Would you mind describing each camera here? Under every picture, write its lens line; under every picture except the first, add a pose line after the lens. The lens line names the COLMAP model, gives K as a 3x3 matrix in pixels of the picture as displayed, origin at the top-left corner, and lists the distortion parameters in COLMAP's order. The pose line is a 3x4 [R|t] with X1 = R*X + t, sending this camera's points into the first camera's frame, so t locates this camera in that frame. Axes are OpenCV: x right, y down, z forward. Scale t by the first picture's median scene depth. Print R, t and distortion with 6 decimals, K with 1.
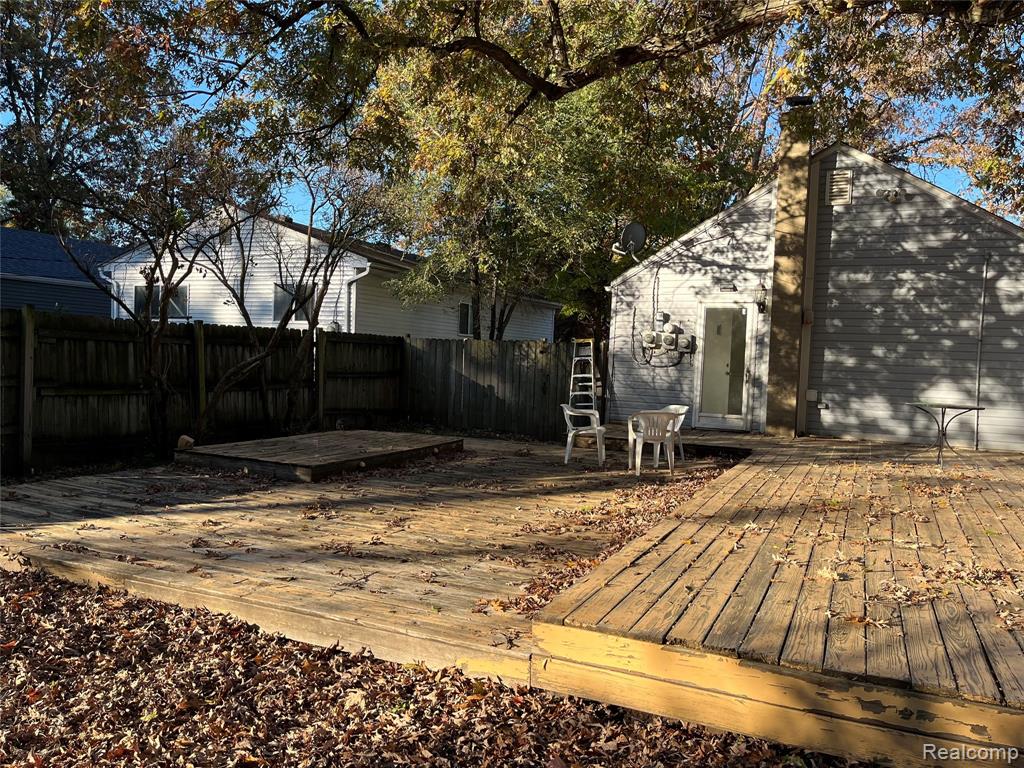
lens RADIAL K [[778.7, 0, 507.1], [0, 778.7, 390.3], [0, 0, 1]] dist [0.083804, -0.115655]
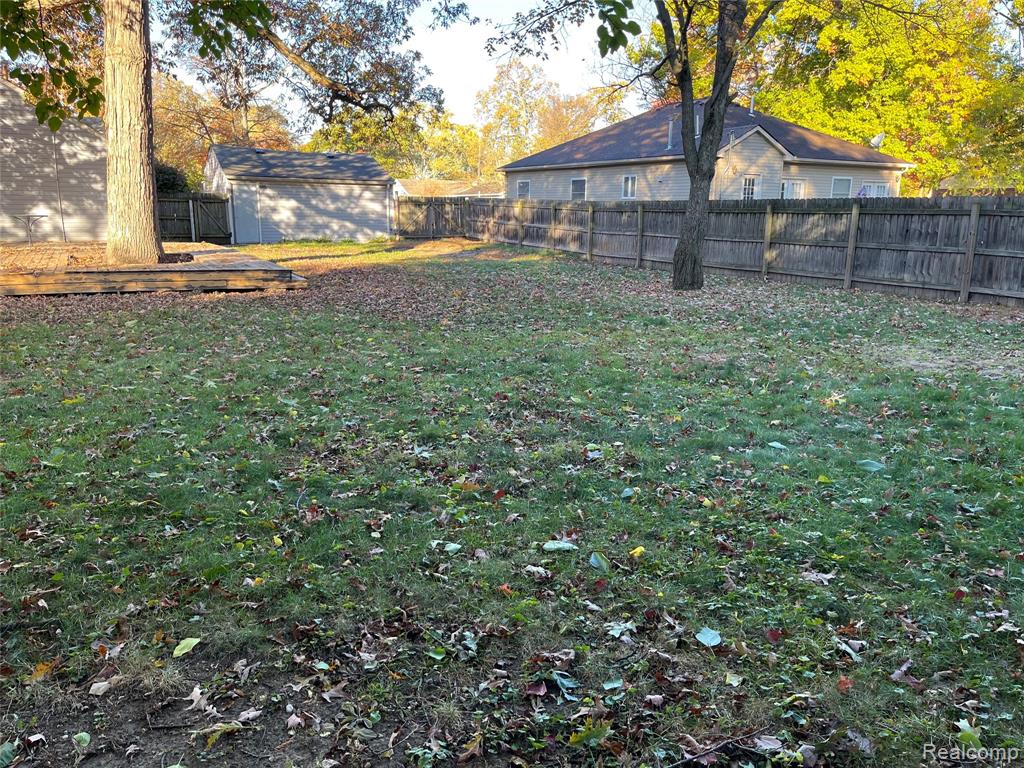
lens RADIAL K [[778.7, 0, 507.1], [0, 778.7, 390.3], [0, 0, 1]] dist [0.083804, -0.115655]
pose [[0.609093, -0.206977, 0.765614, -0.236204], [0.041969, 0.972405, 0.229493, 0.030788], [-0.791987, -0.107651, 0.600972, -0.876347]]
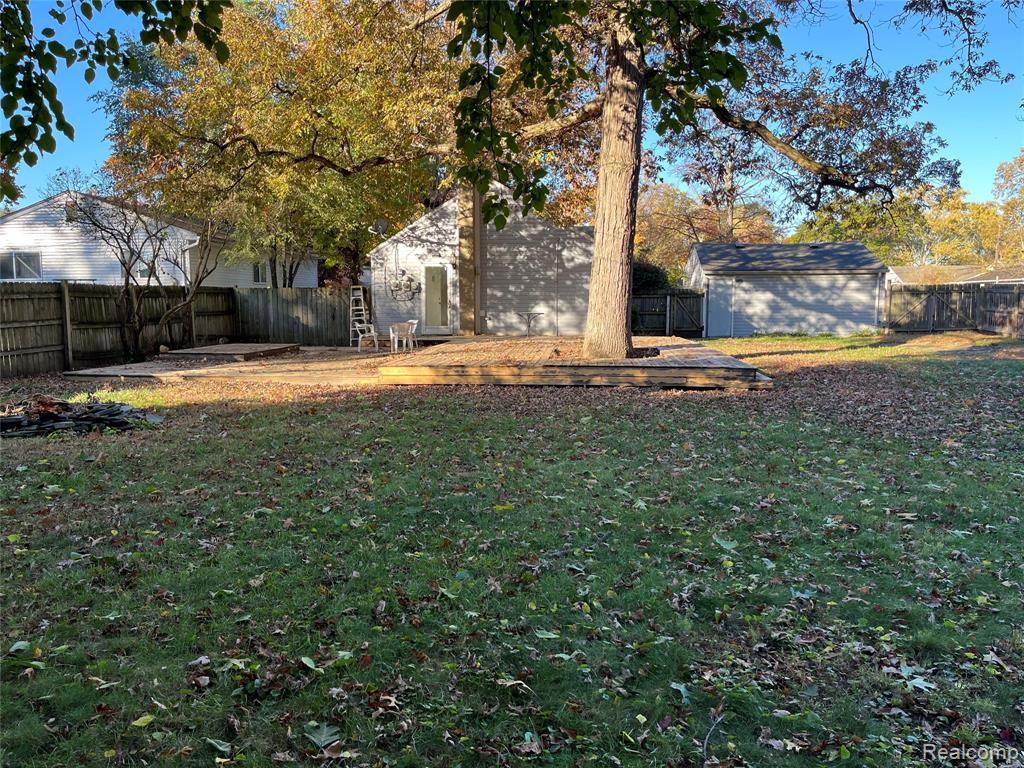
lens RADIAL K [[778.7, 0, 507.1], [0, 778.7, 390.3], [0, 0, 1]] dist [0.083804, -0.115655]
pose [[0.944093, -0.078219, 0.320265, -0.172219], [0.052200, 0.994658, 0.089050, 0.028371], [-0.325519, -0.067354, 0.943133, -0.807572]]
